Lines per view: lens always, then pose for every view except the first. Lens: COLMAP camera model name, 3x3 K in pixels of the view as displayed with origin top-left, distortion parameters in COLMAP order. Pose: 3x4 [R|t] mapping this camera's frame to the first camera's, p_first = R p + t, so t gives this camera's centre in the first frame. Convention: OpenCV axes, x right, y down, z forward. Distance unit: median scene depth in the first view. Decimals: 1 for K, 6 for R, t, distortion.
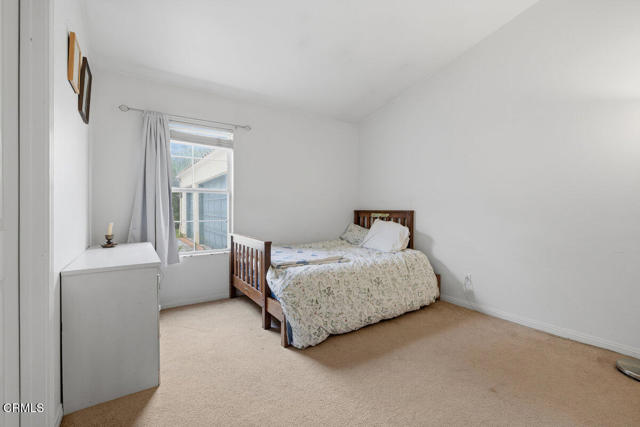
lens RADIAL K [[275.9, 0, 316.8], [0, 275.9, 207.1], [0, 0, 1]] dist [-0.001112, -0.000115]
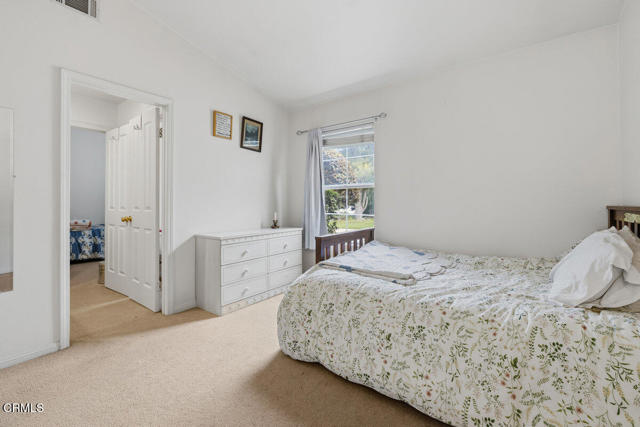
lens RADIAL K [[268.3, 0, 319.4], [0, 268.3, 207.0], [0, 0, 1]] dist [-0.003692, -0.000543]
pose [[0.359709, 0.008769, -0.933023, 0.650043], [-0.002992, 0.999962, 0.008244, 0.011933], [0.933060, -0.000173, 0.359722, 0.621241]]
